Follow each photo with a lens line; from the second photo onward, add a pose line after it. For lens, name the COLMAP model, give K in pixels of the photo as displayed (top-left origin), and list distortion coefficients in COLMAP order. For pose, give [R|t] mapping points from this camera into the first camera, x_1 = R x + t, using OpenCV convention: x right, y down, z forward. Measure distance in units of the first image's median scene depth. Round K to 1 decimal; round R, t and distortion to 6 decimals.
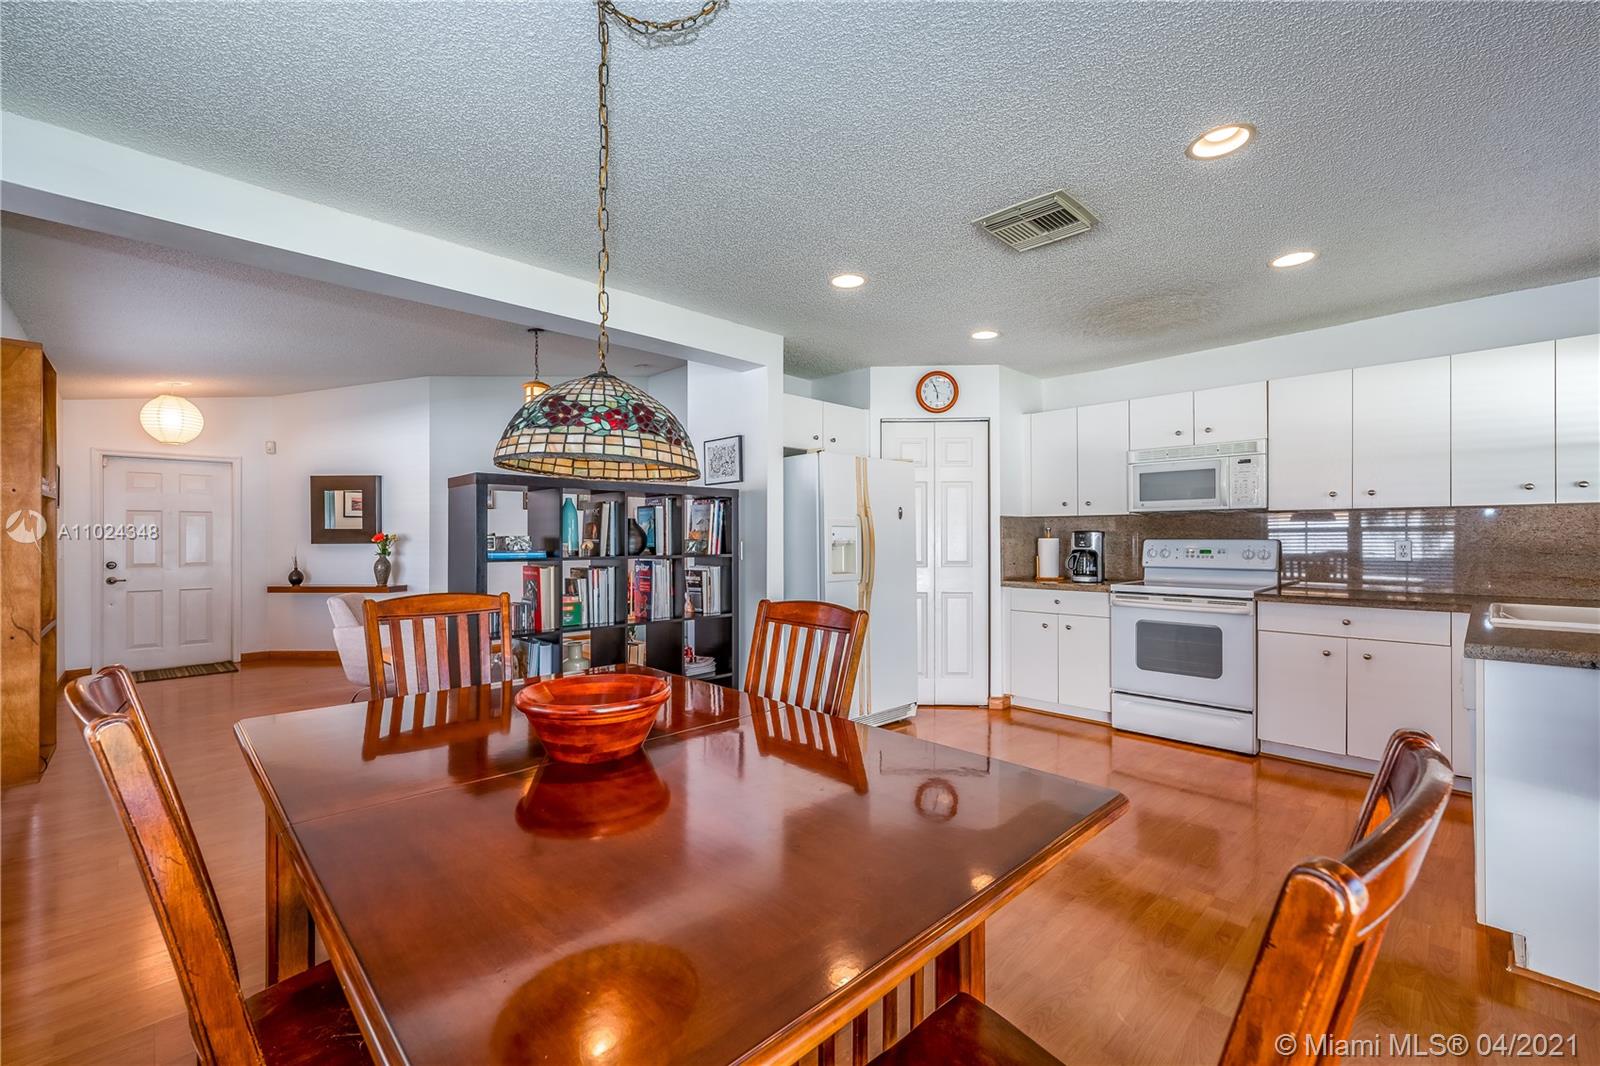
lens RADIAL K [[672.6, 0, 806.8], [0, 672.6, 538.4], [0, 0, 1]] dist [-0.003755, -0.000016]
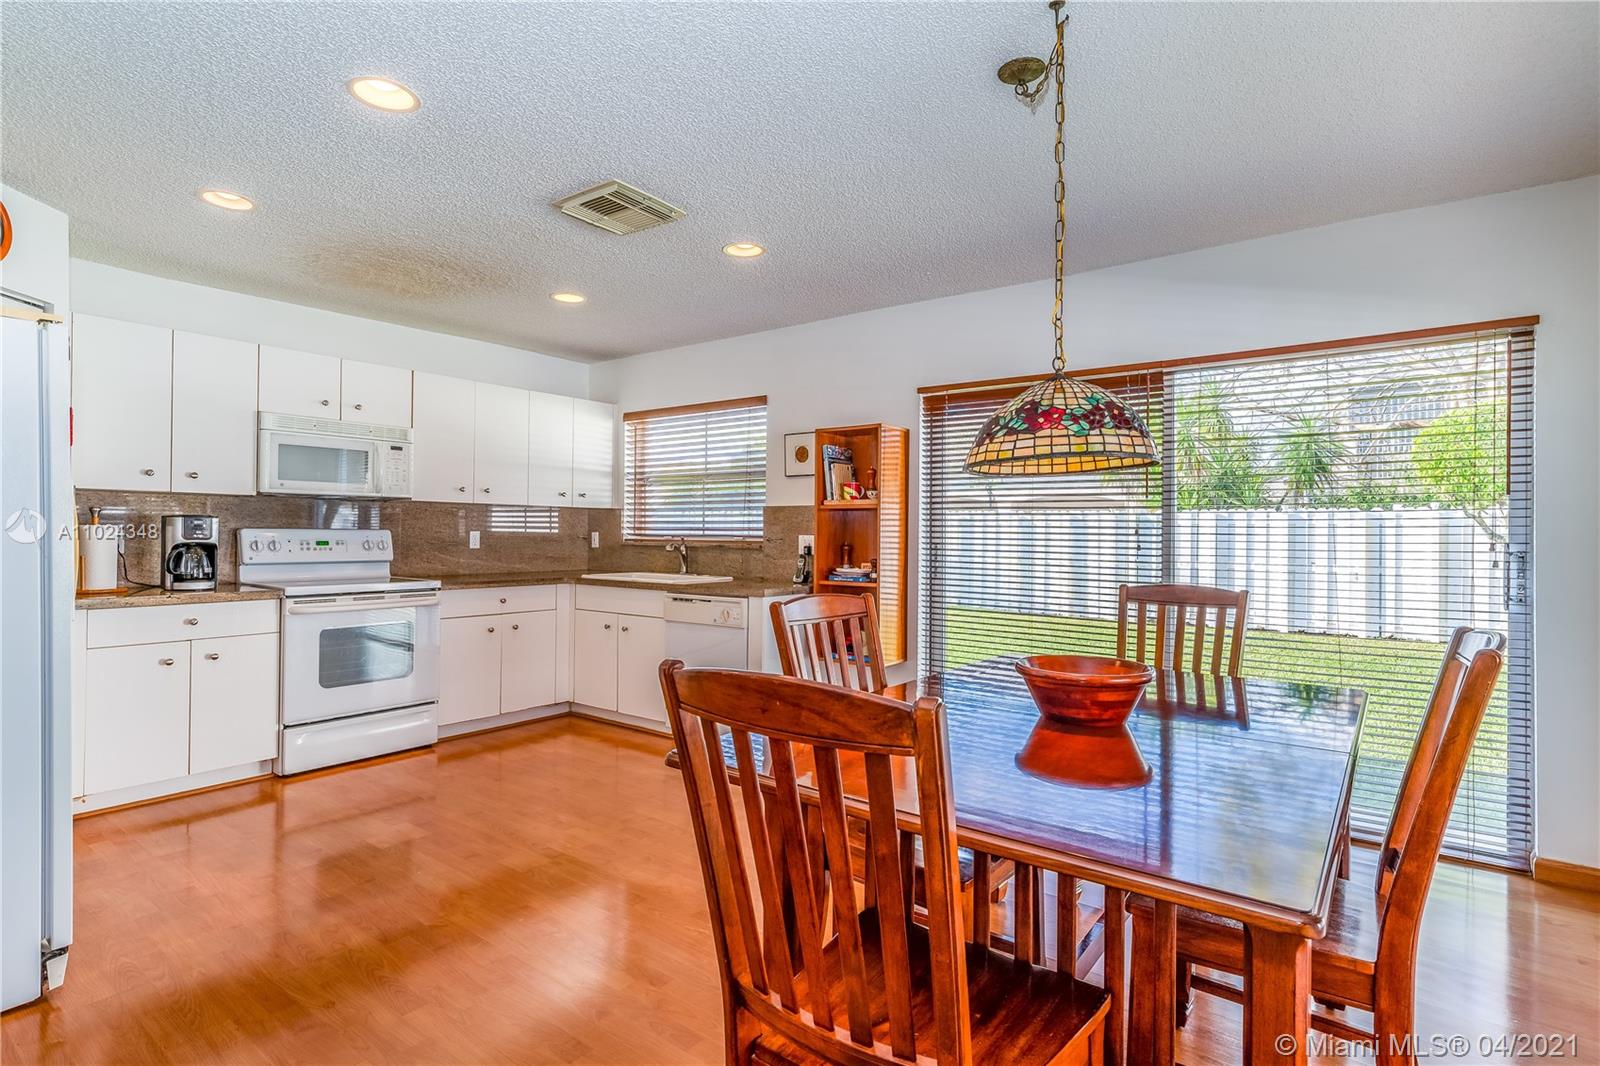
lens RADIAL K [[774.7, 0, 816.0], [0, 774.7, 528.8], [0, 0, 1]] dist [-0.018040, -0.000693]
pose [[-0.155733, 0.004787, 0.987788, -0.470686], [-0.008164, 0.999948, -0.006133, 0.002152], [-0.987765, -0.009019, -0.155686, 0.512031]]
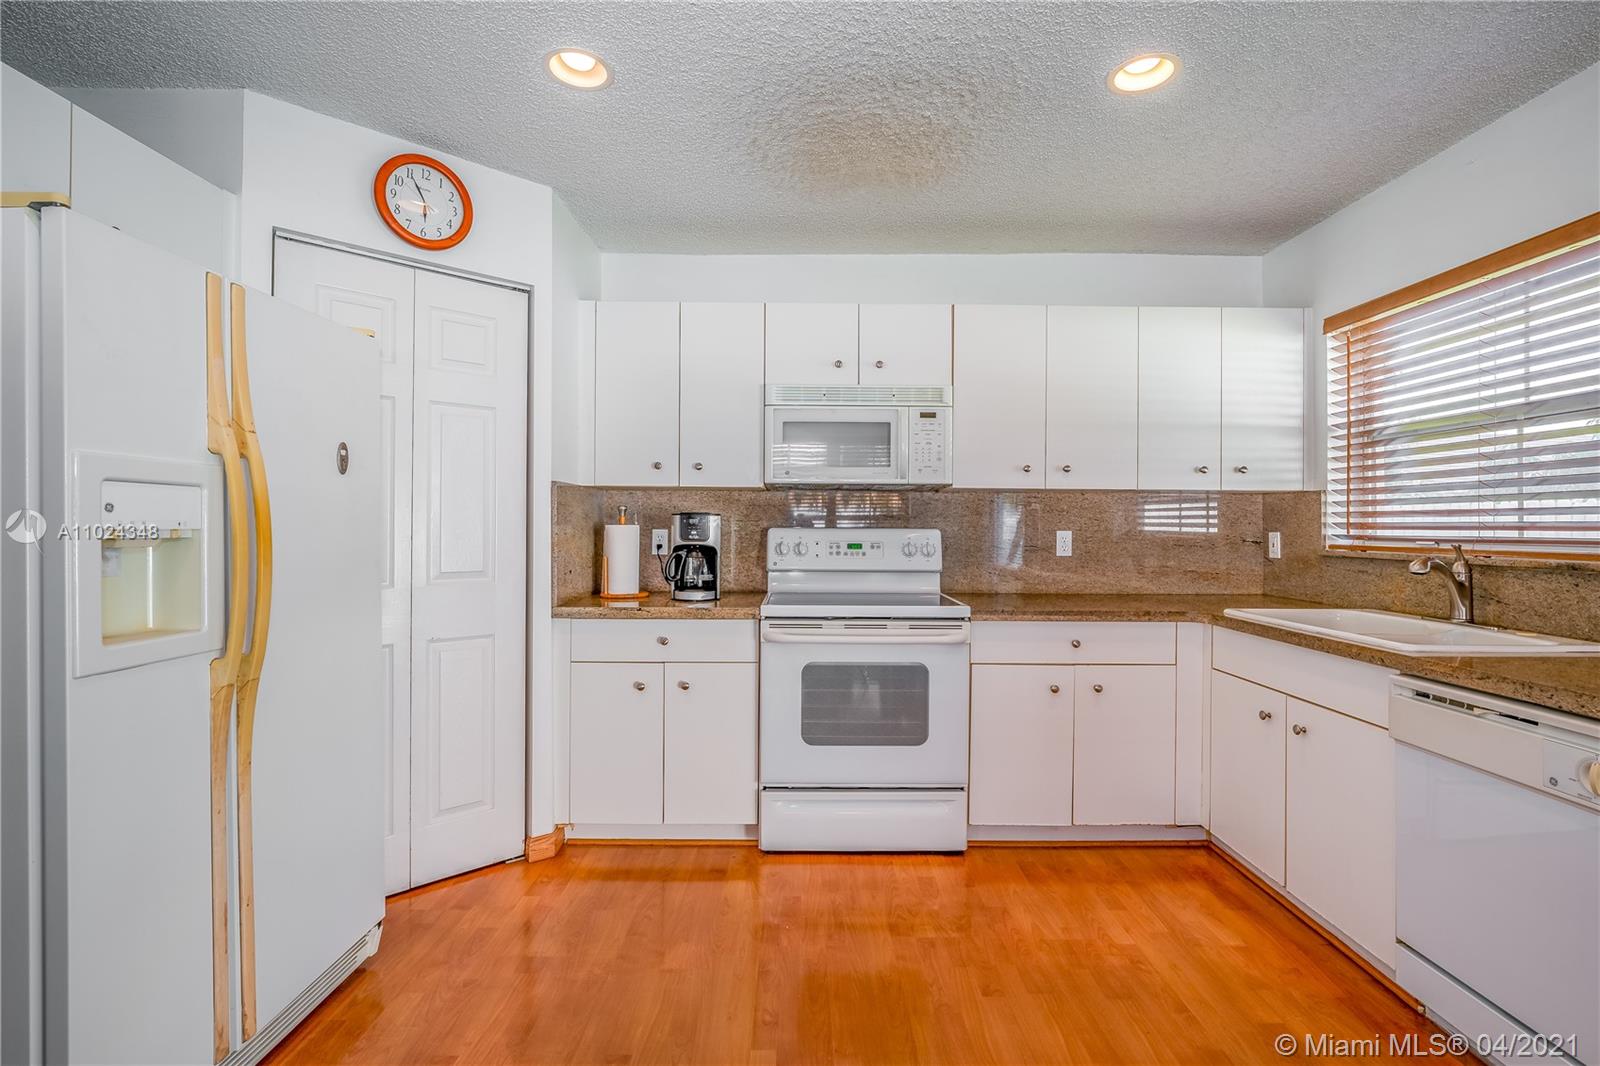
lens RADIAL K [[741.7, 0, 806.7], [0, 741.7, 522.3], [0, 0, 1]] dist [-0.011033, 0.001691]
pose [[0.699885, 0.008100, 0.714210, 0.021019], [-0.006652, 0.999966, -0.004823, -0.000434], [-0.714225, -0.001375, 0.699915, 0.494135]]
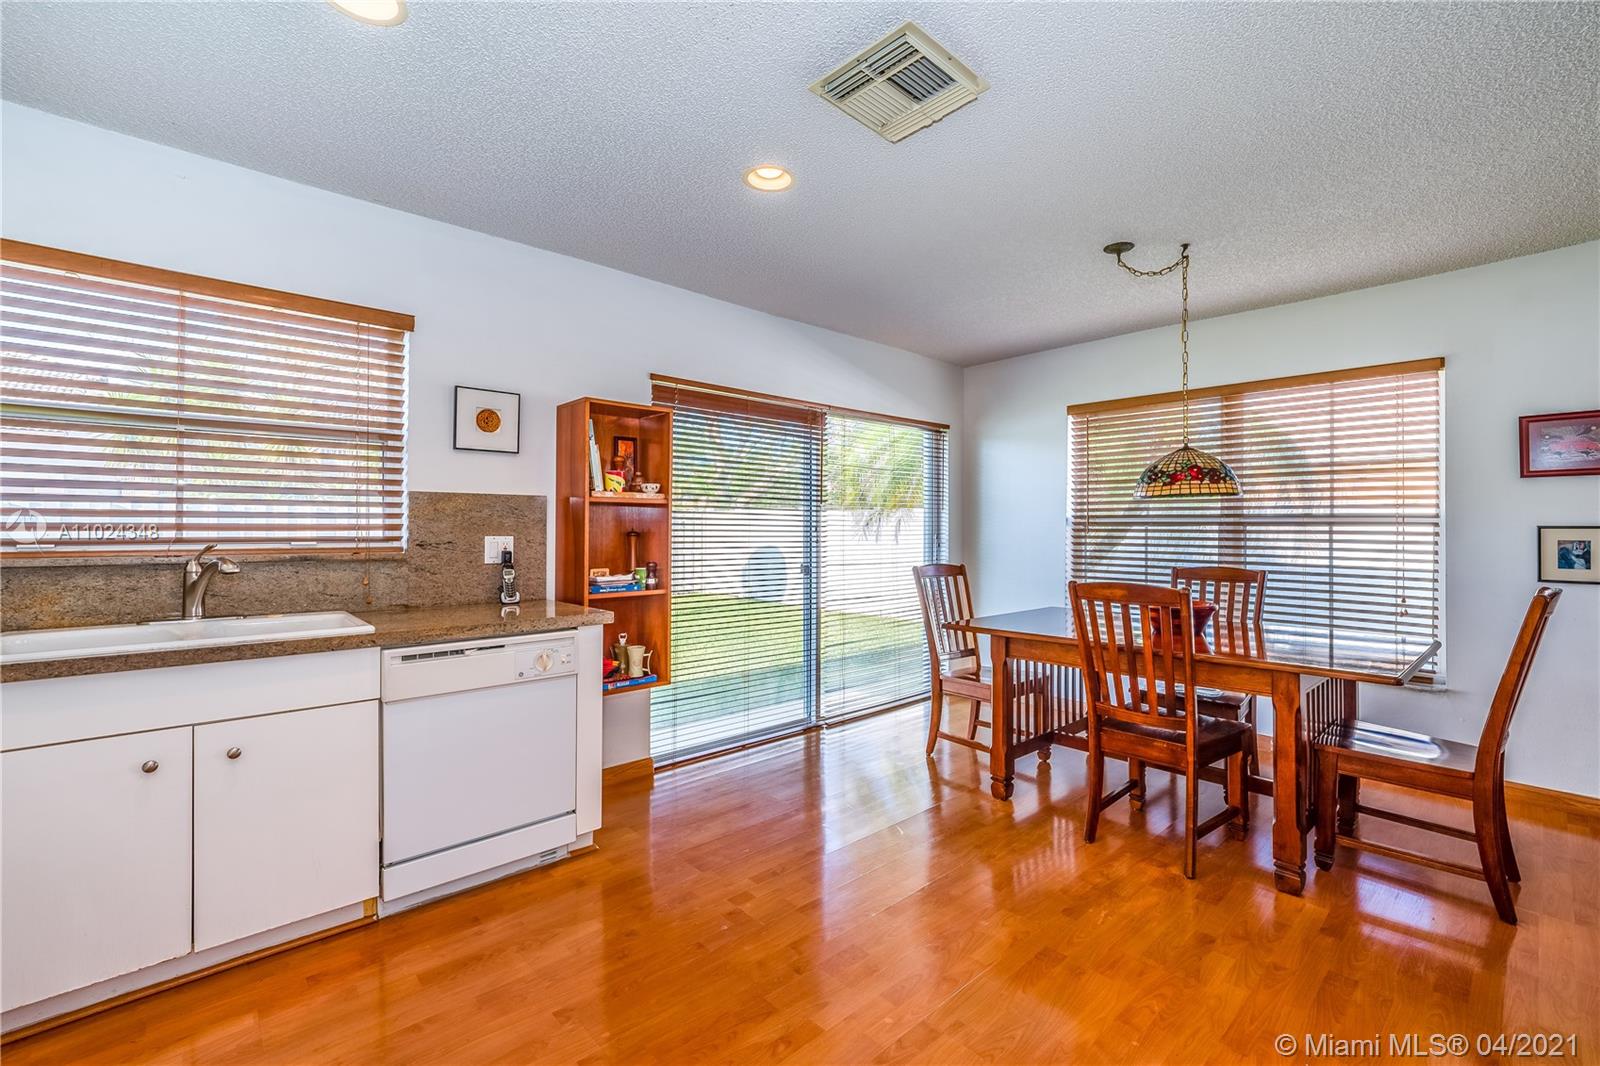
lens RADIAL K [[672.6, 0, 800.6], [0, 672.6, 528.6], [0, 0, 1]] dist [-0.003755, -0.000016]
pose [[-0.998493, -0.002025, 0.054849, 0.236328], [-0.002056, 0.999998, -0.000510, -0.002832], [-0.054848, -0.000622, -0.998495, 0.987000]]
